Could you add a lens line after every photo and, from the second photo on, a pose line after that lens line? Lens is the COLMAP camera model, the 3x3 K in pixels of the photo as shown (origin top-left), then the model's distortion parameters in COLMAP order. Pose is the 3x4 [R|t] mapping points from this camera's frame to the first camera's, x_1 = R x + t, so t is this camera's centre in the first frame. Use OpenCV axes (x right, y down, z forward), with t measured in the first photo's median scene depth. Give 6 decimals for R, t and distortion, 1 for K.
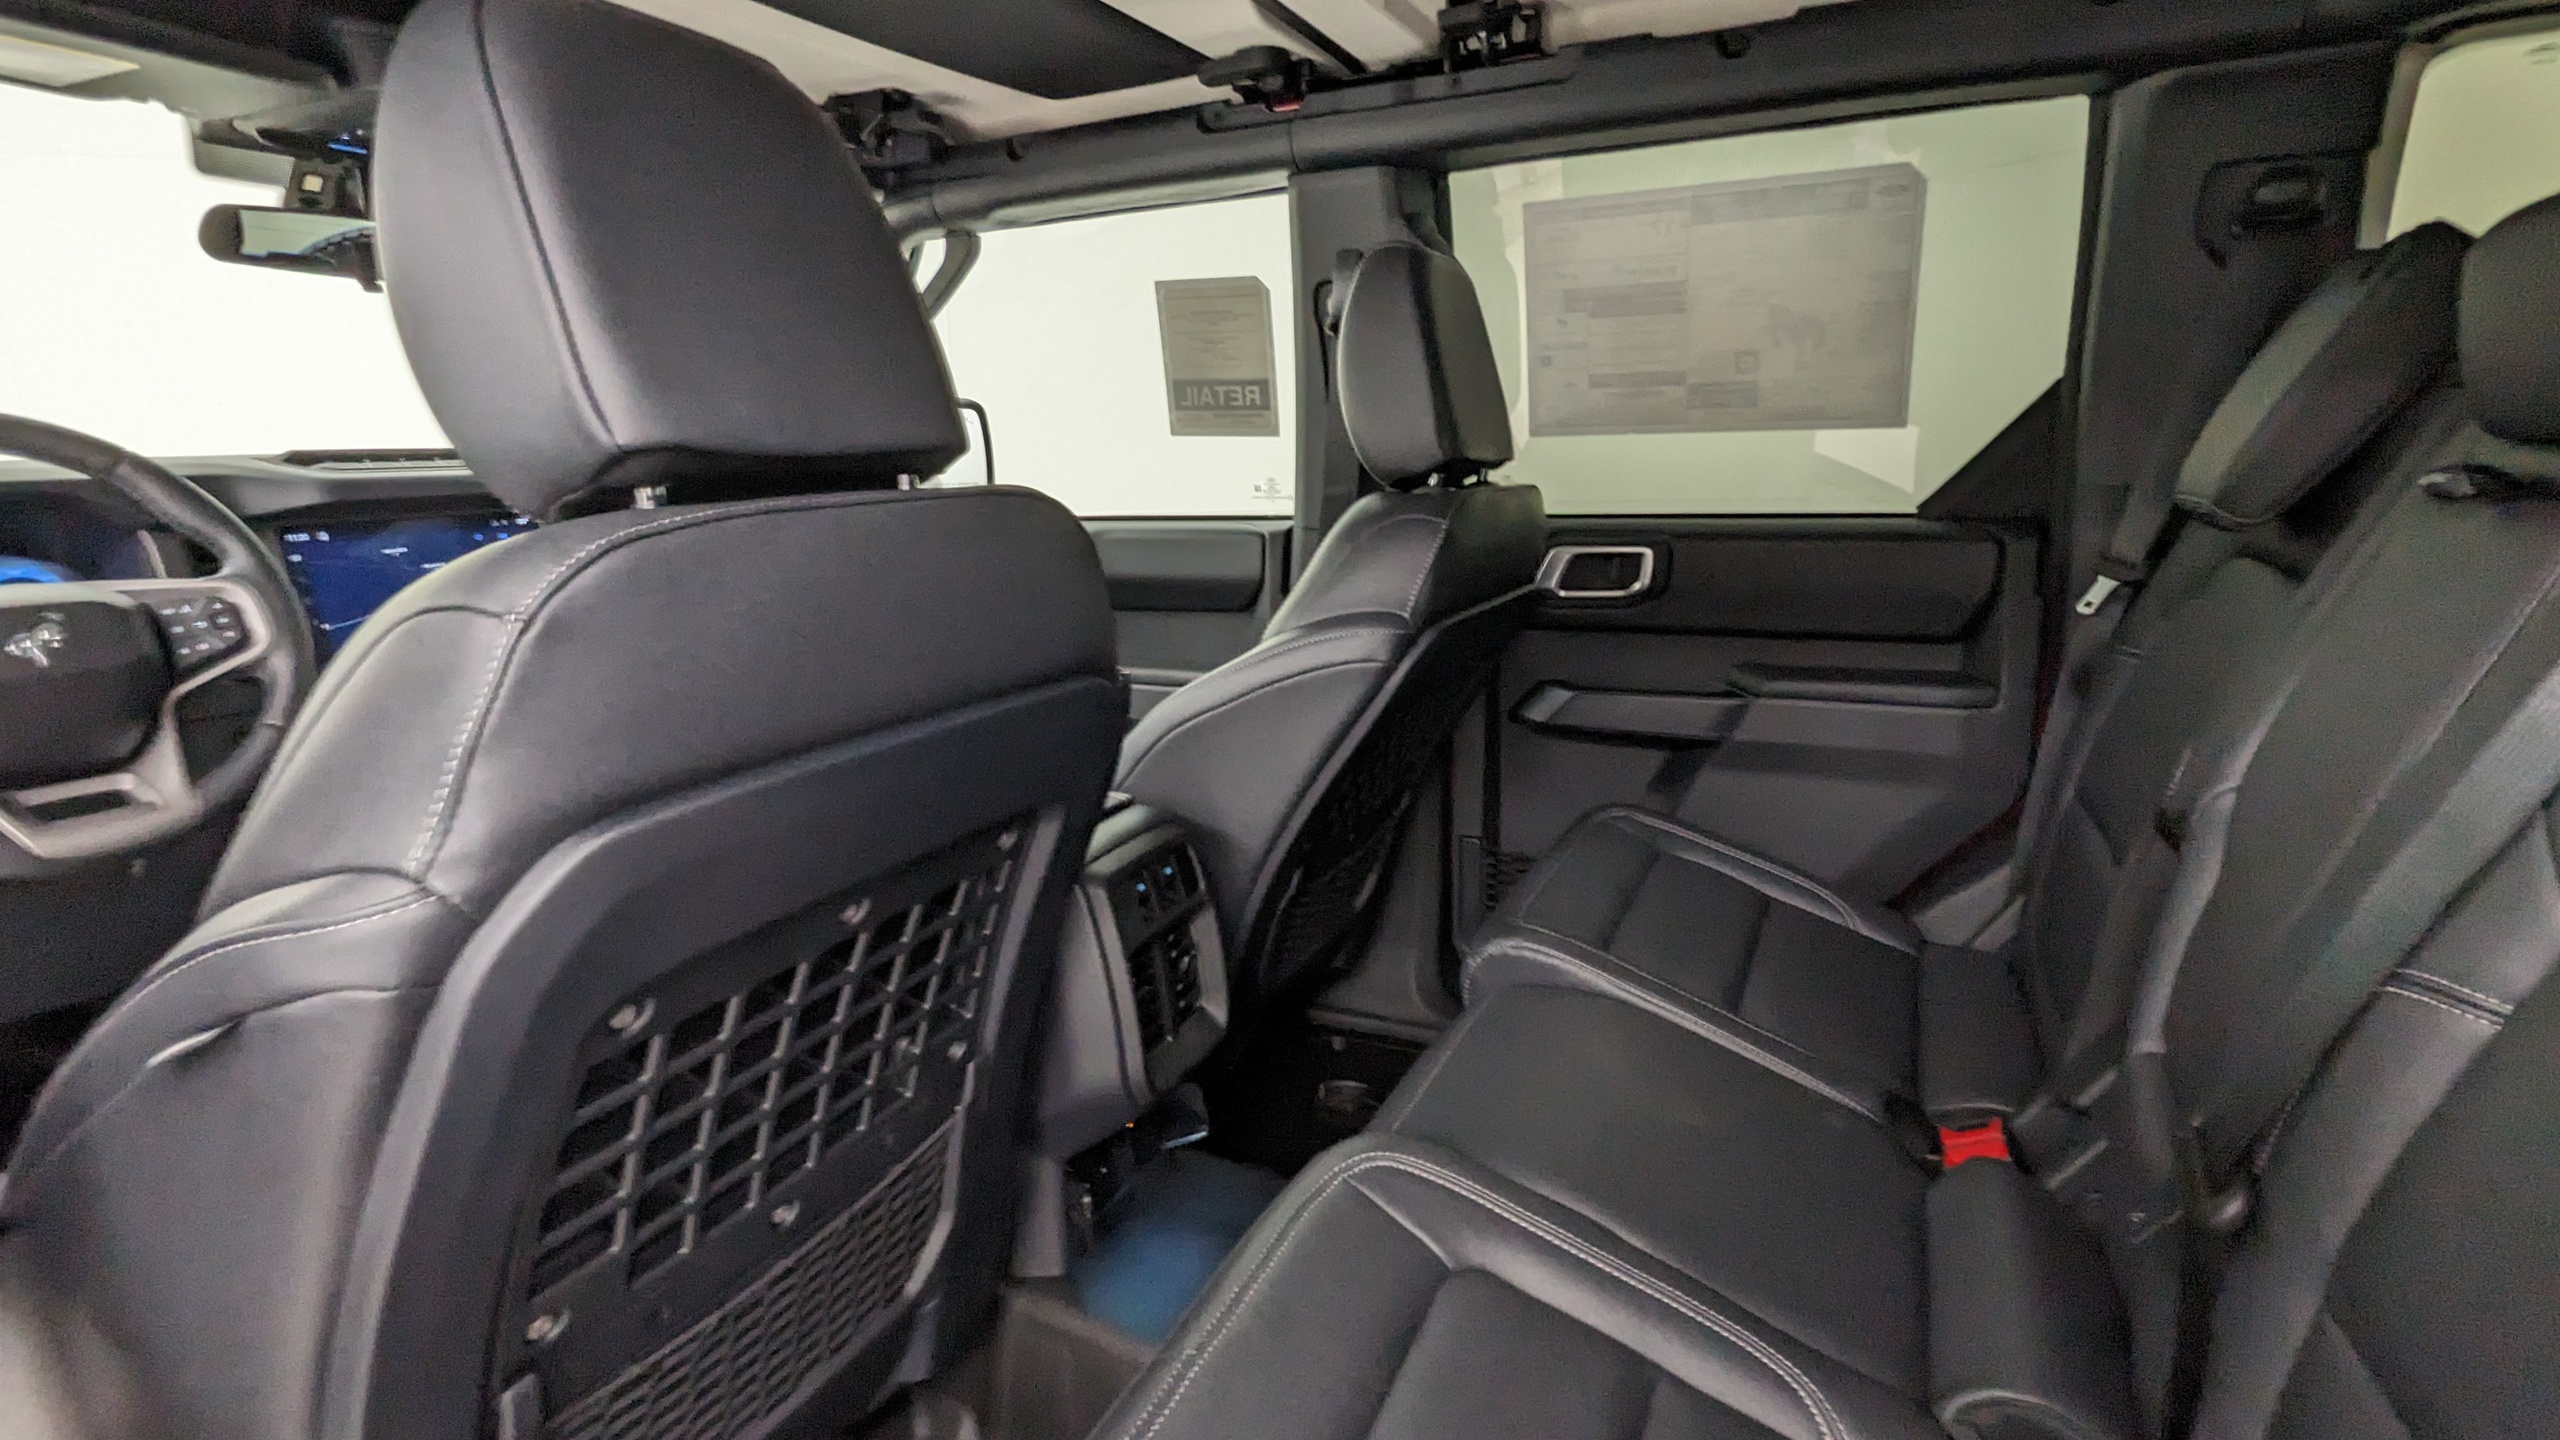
lens RADIAL K [[1245.7, 0, 1281.8], [0, 1245.7, 714.3], [0, 0, 1]] dist [-0.005028, 0.001395]
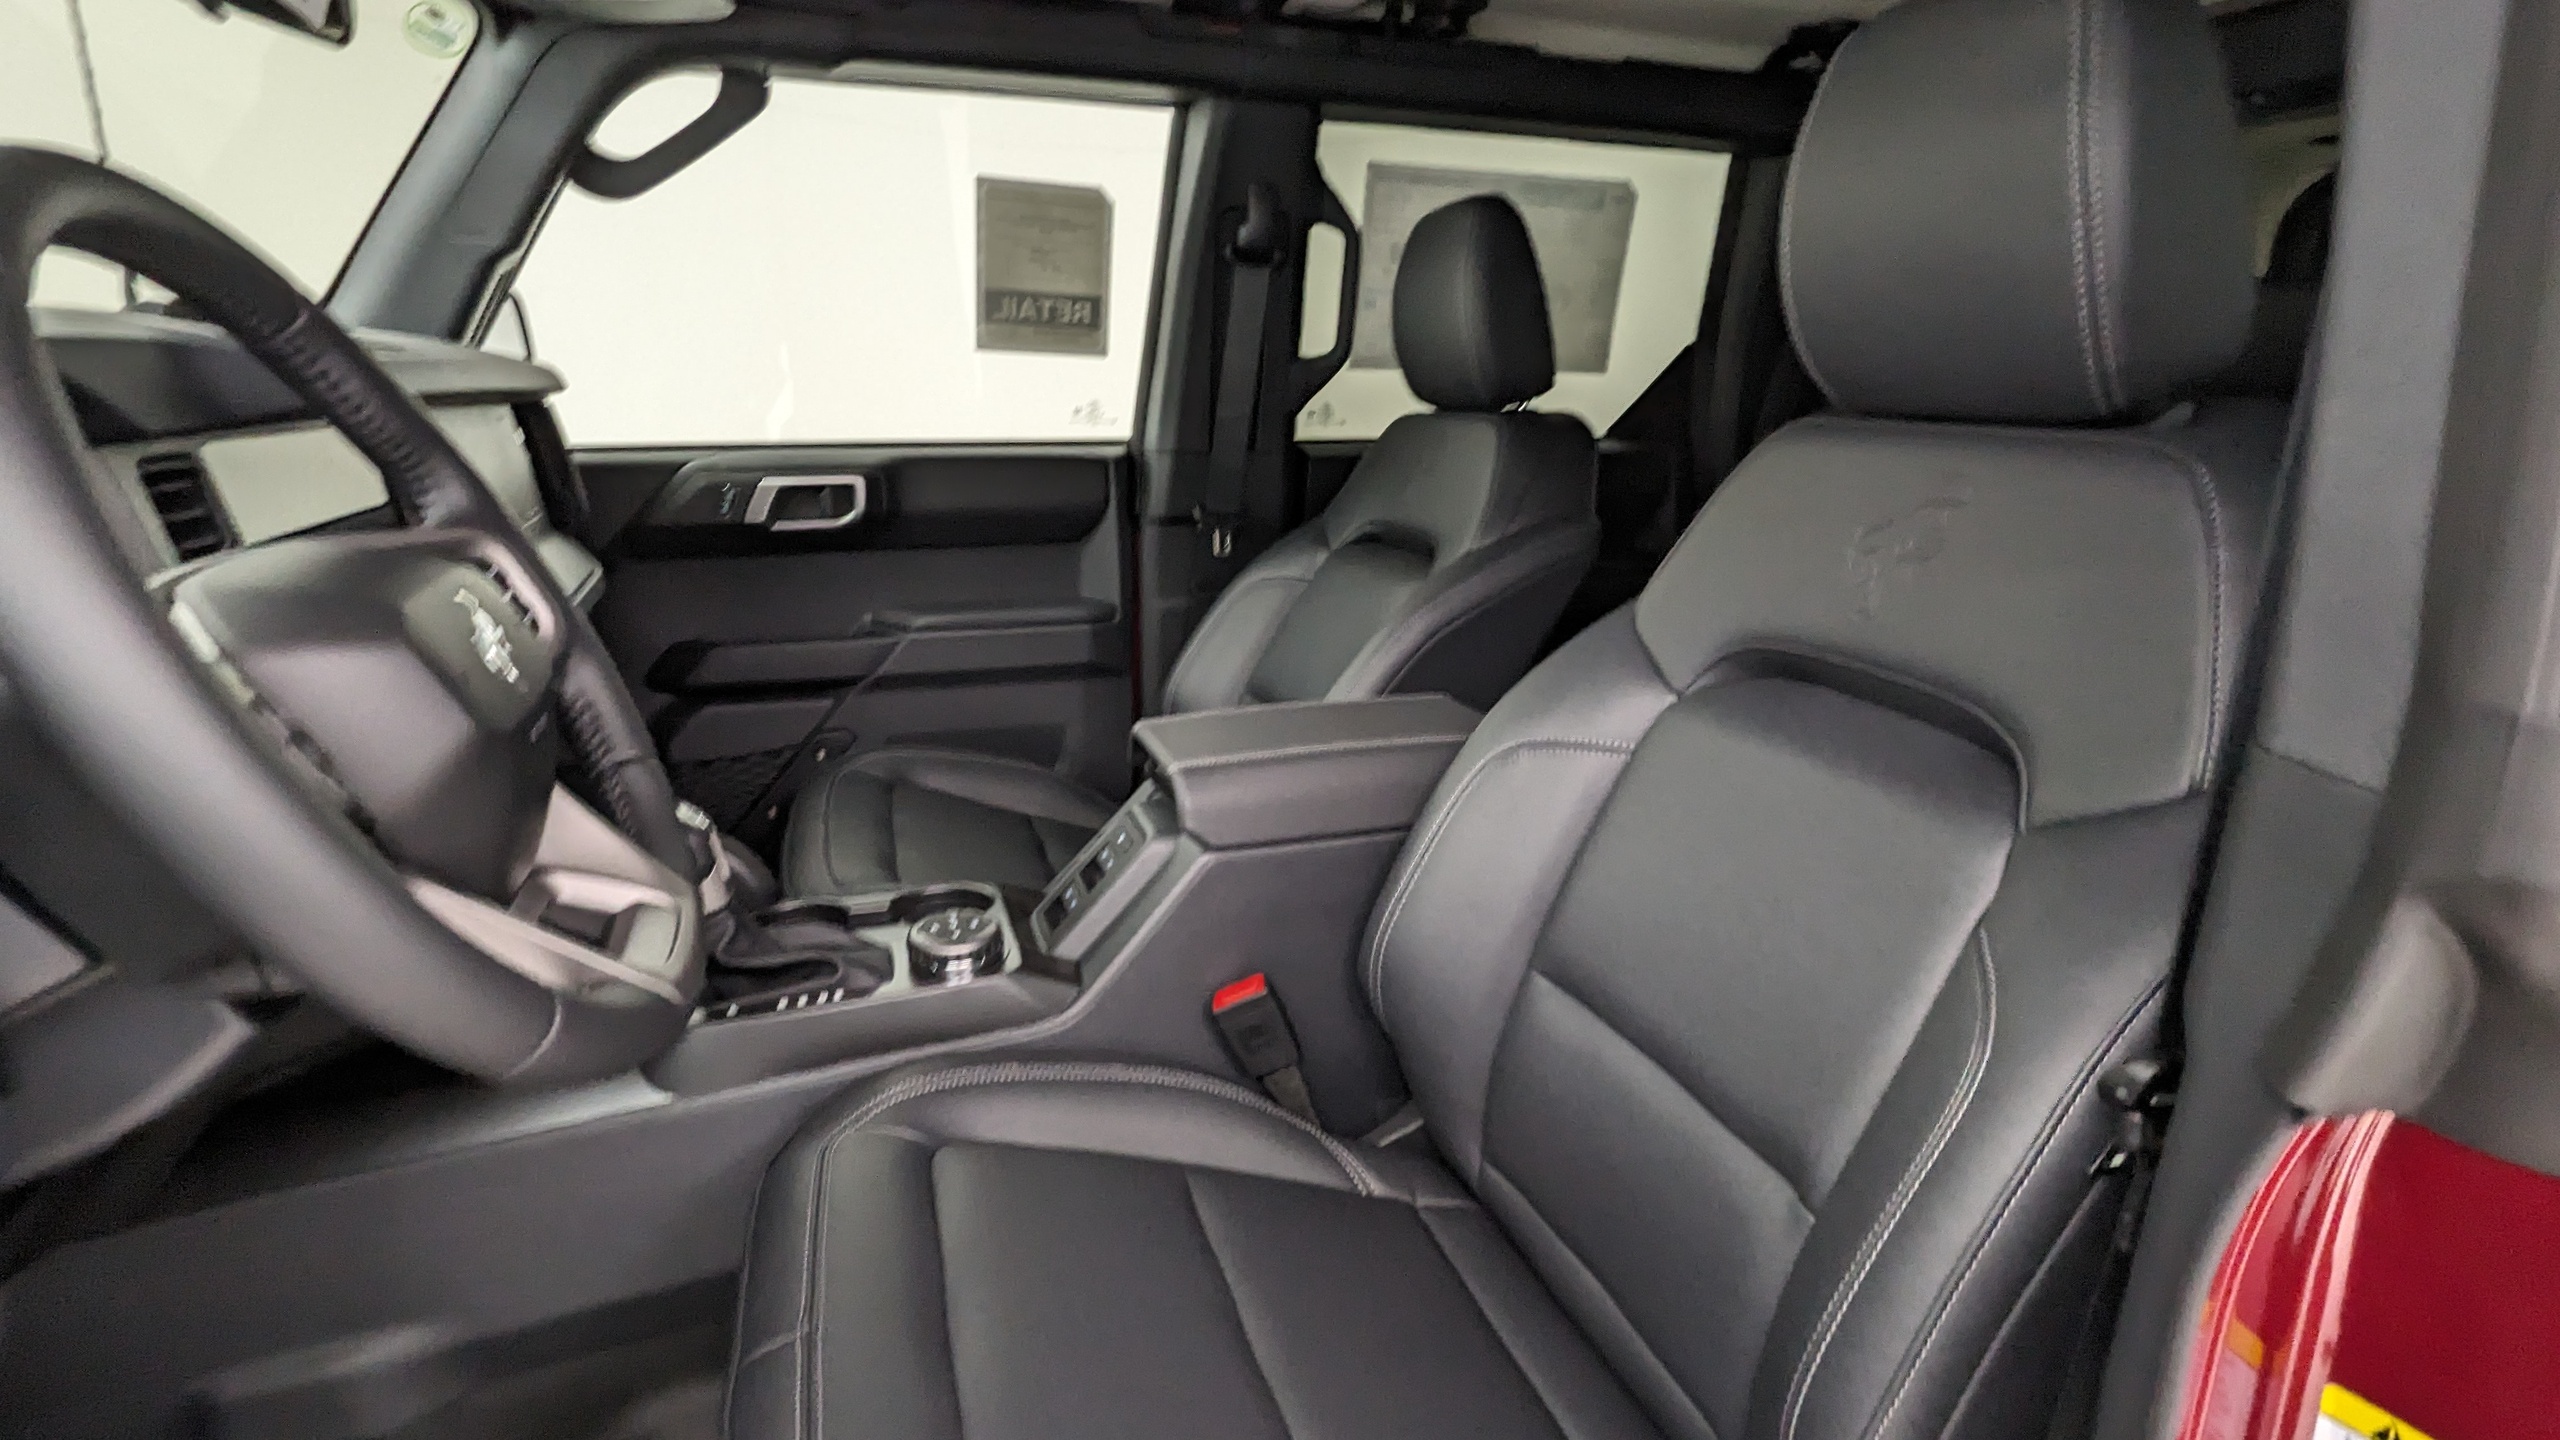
lens RADIAL K [[1245.7, 0, 1285.0], [0, 1245.7, 723.1], [0, 0, 1]] dist [-0.005028, 0.001395]
pose [[0.708210, -0.158304, 0.688025, -0.618057], [0.115911, 0.987385, 0.107871, -0.029859], [-0.696421, 0.003354, 0.717625, 0.205325]]
